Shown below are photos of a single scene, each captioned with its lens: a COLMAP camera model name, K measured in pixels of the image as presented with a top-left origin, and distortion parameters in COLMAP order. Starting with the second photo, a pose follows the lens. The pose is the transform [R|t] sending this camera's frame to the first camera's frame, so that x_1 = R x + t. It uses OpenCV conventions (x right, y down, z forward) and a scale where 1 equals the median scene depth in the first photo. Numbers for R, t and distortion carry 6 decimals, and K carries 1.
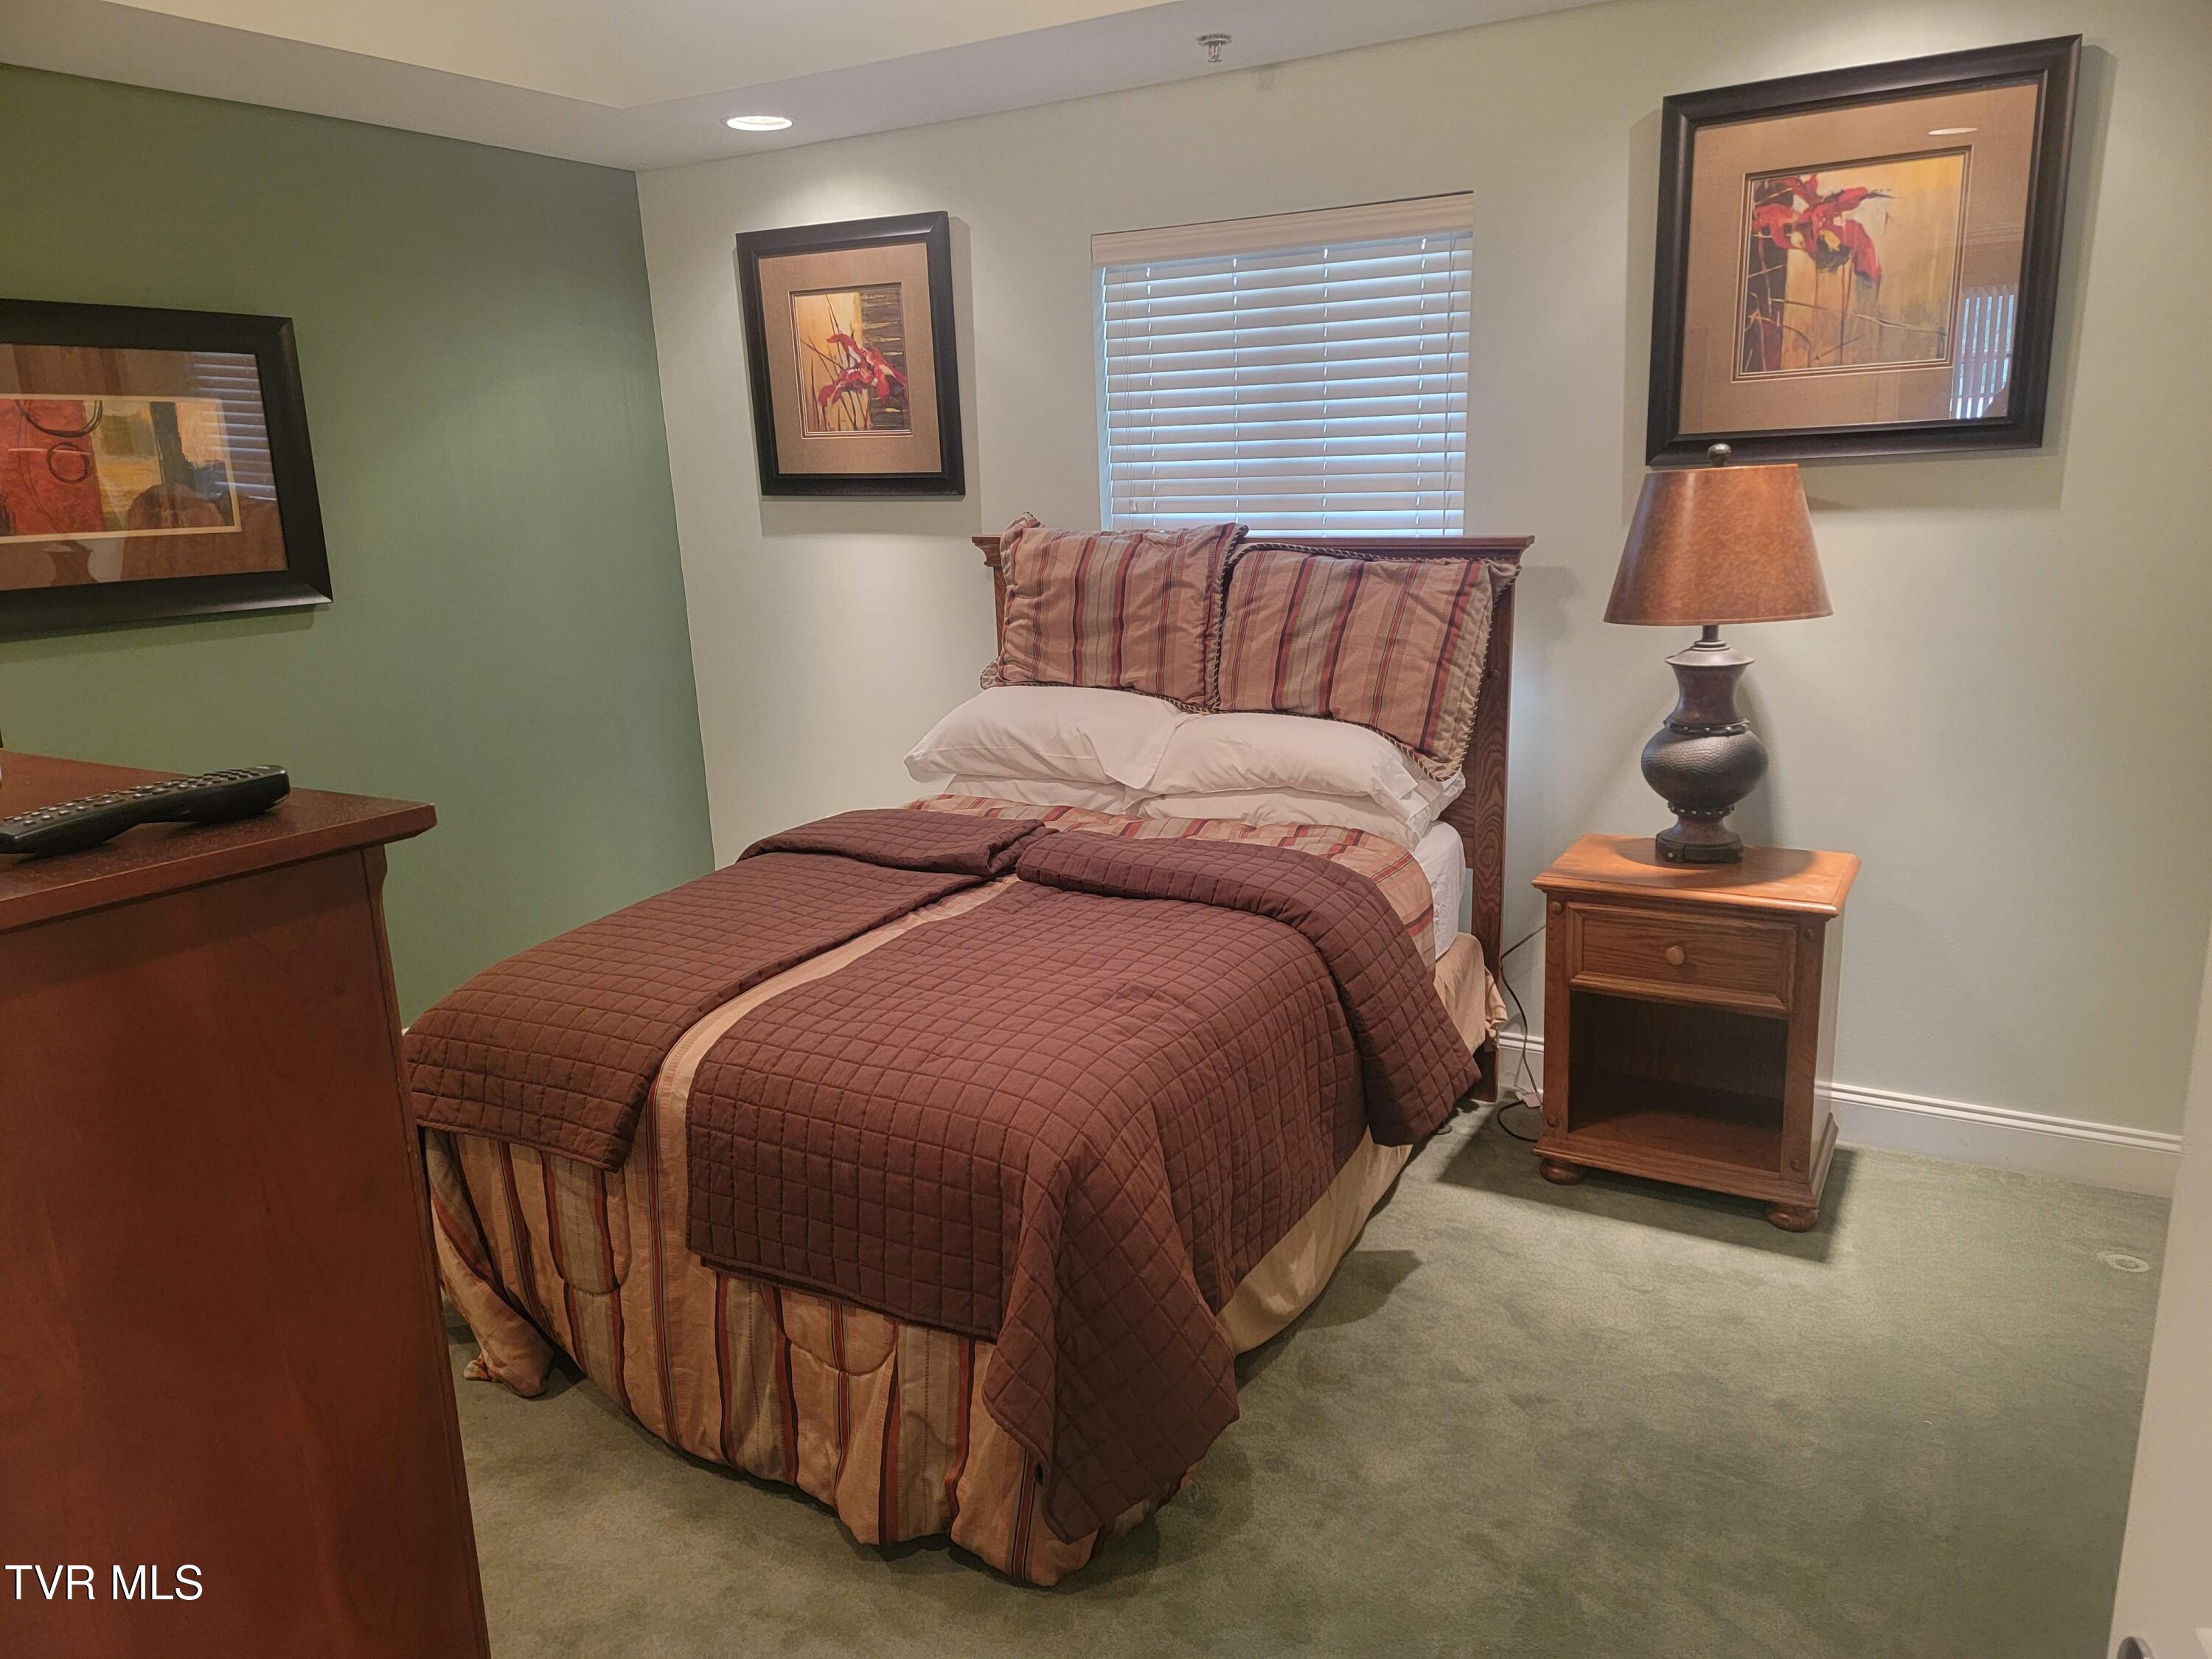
lens RADIAL K [[1519.2, 0, 1110.6], [0, 1519.2, 831.9], [0, 0, 1]] dist [0.025335, -0.001290]
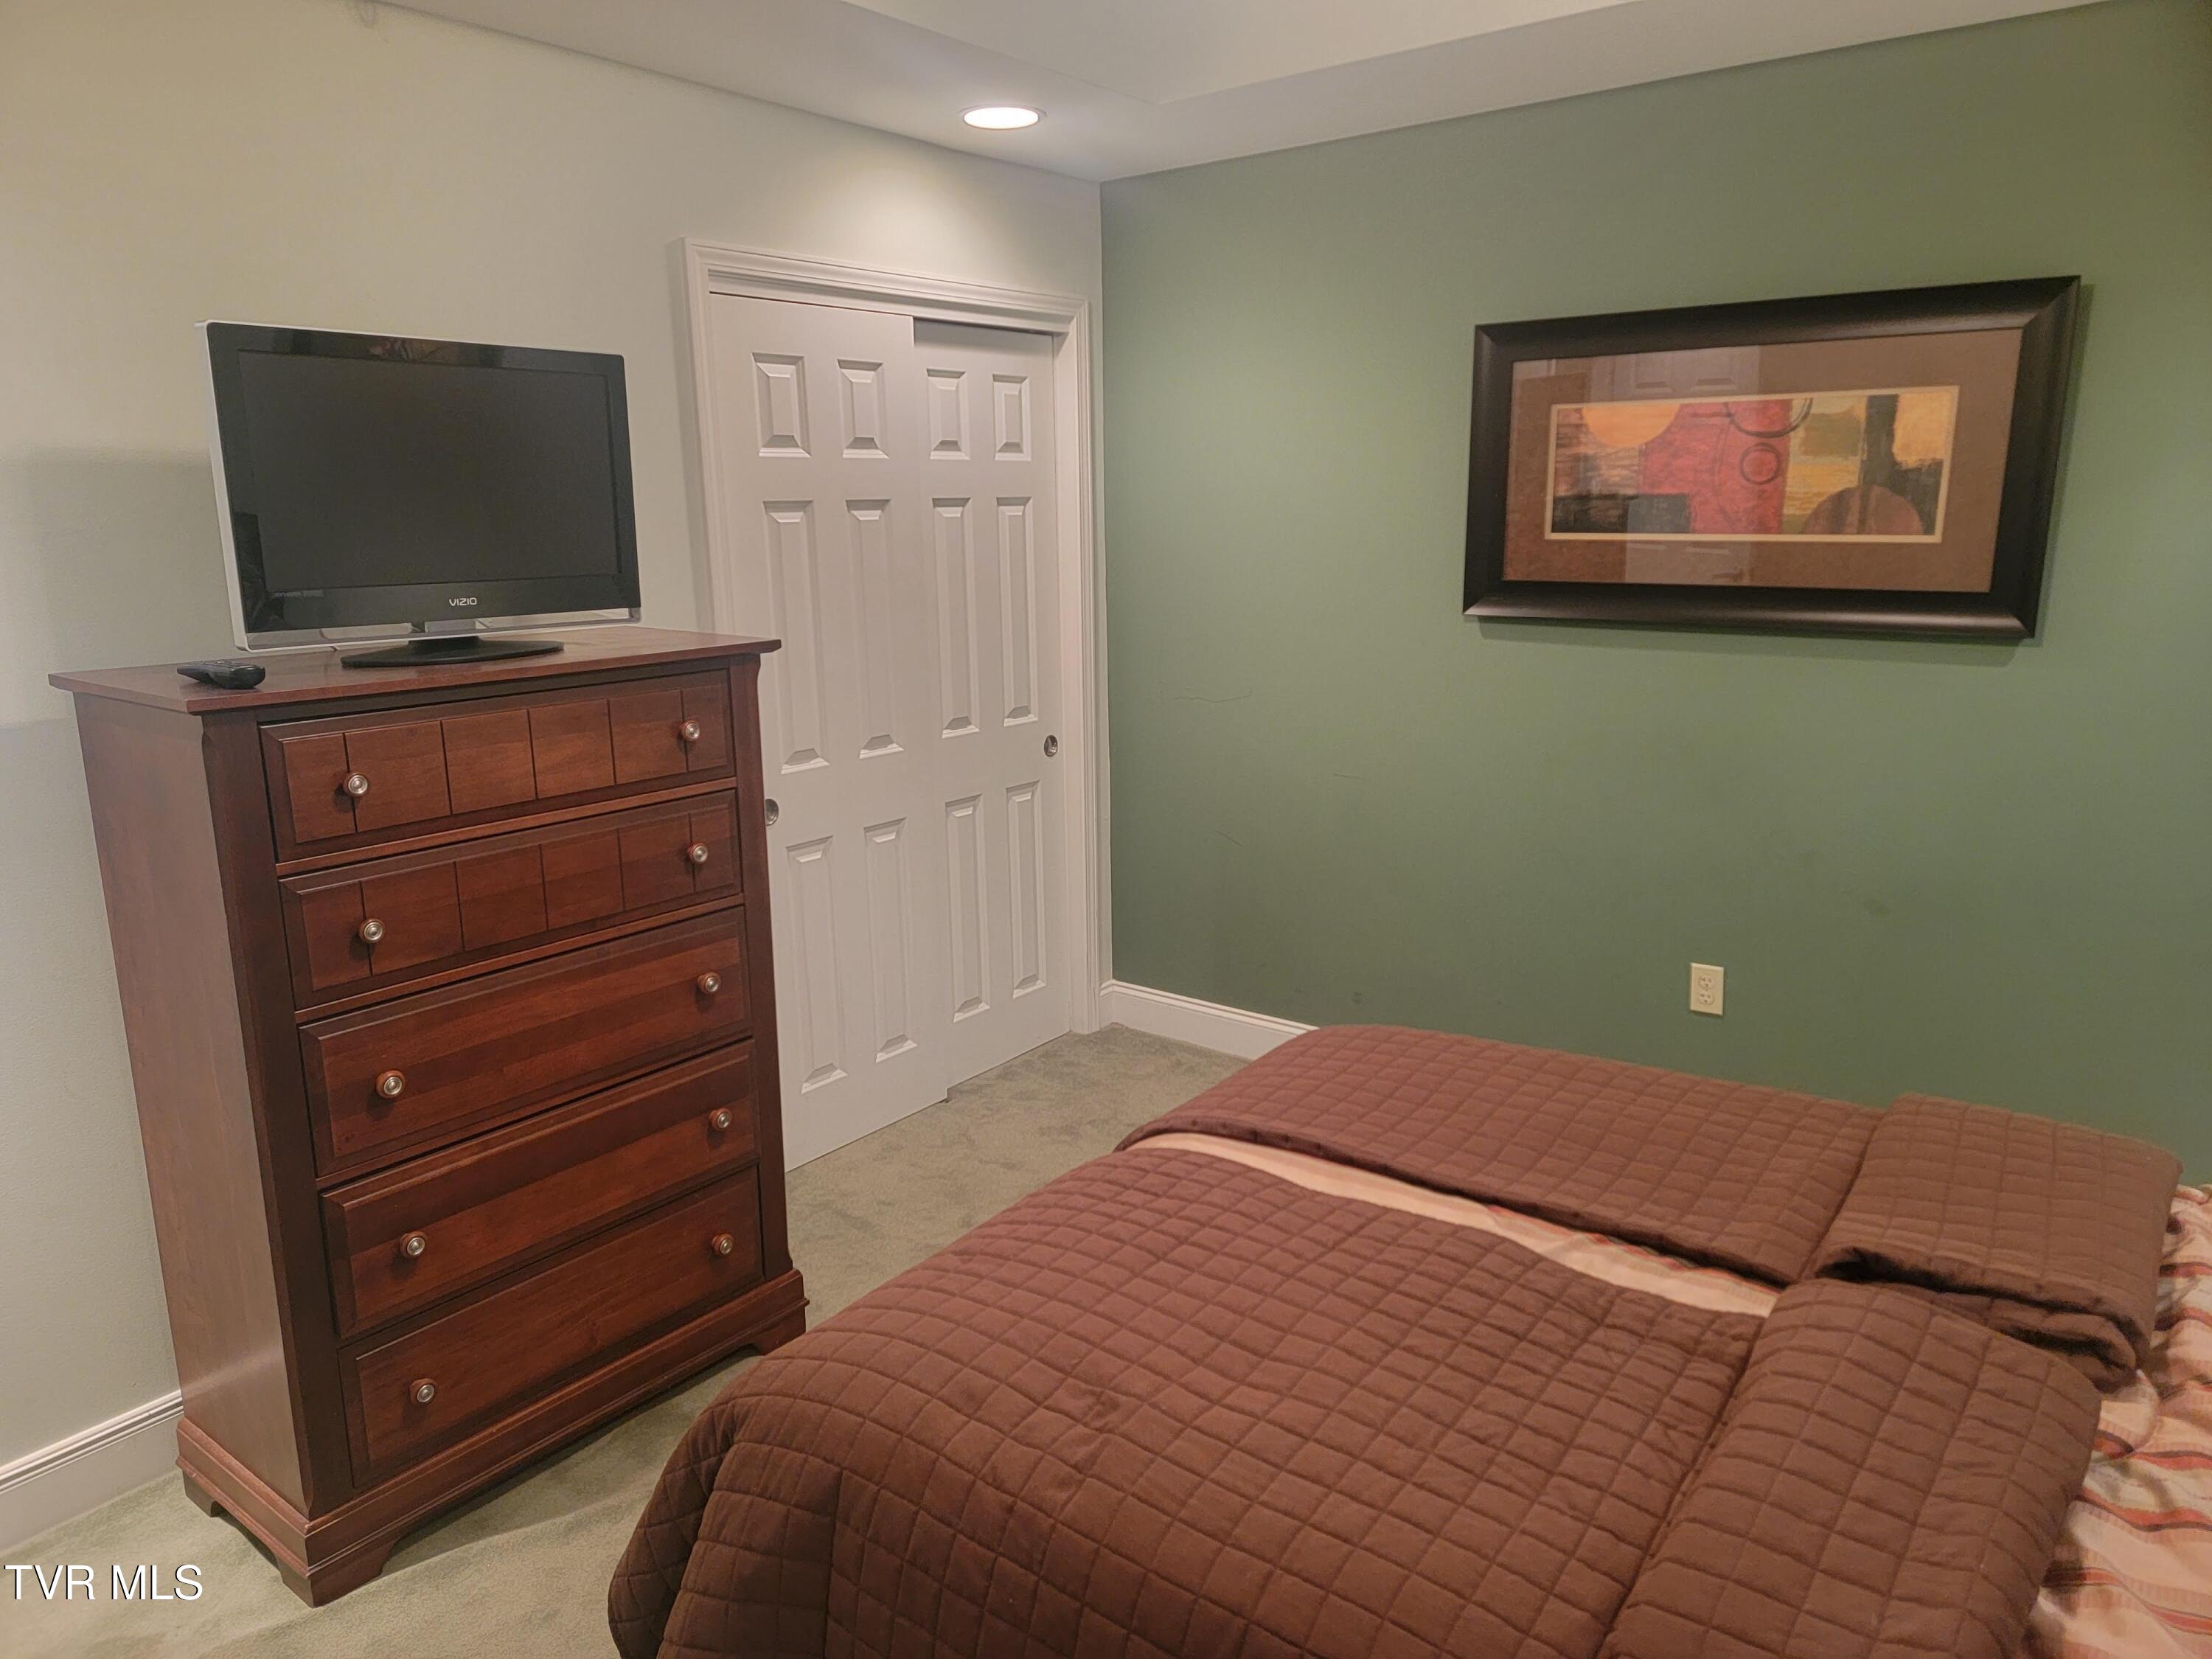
lens RADIAL K [[1519.2, 0, 1107.7], [0, 1519.2, 829.1], [0, 0, 1]] dist [0.025335, -0.001290]
pose [[-0.125246, 0.247632, -0.960725, 0.644718], [-0.221587, 0.936907, 0.270380, -0.323077], [0.967064, 0.246748, -0.062472, 1.196206]]
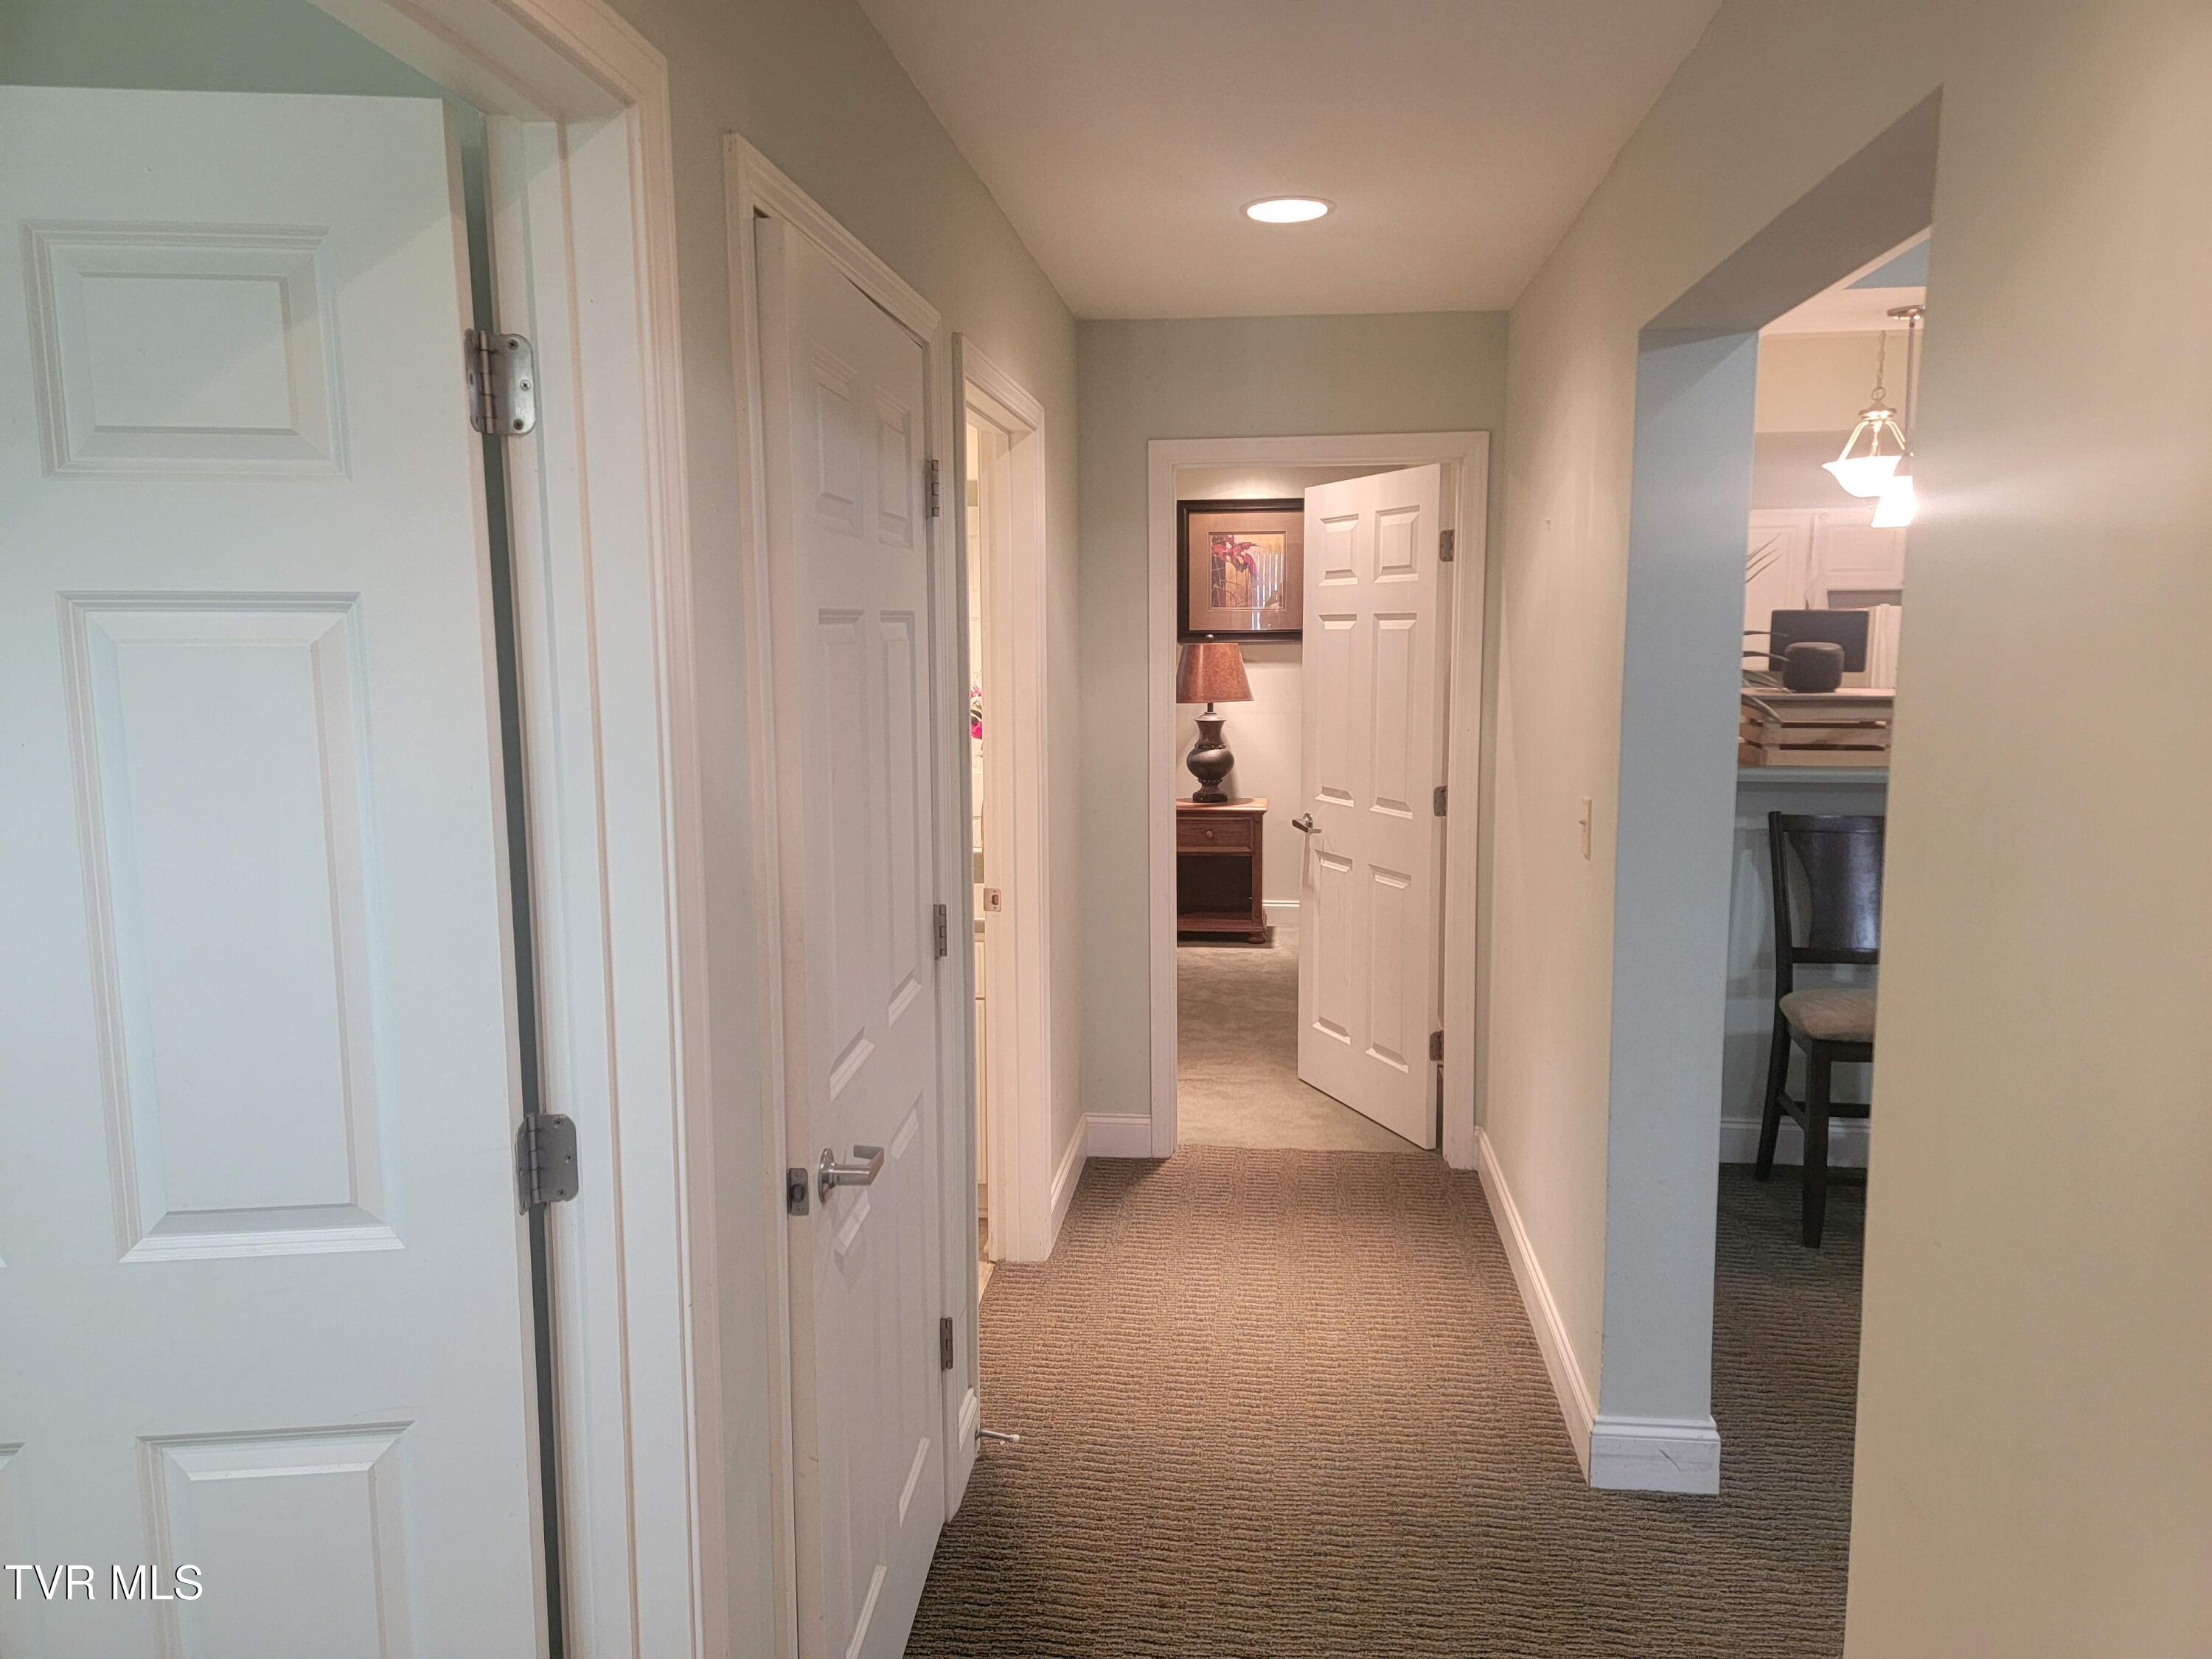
lens RADIAL K [[1519.2, 0, 1105.2], [0, 1519.2, 826.3], [0, 0, 1]] dist [0.025335, -0.001290]
pose [[0.908948, -0.018988, 0.416476, -0.793364], [0.069818, 0.991787, -0.107159, 0.312623], [-0.411021, 0.126479, 0.902809, -1.138868]]
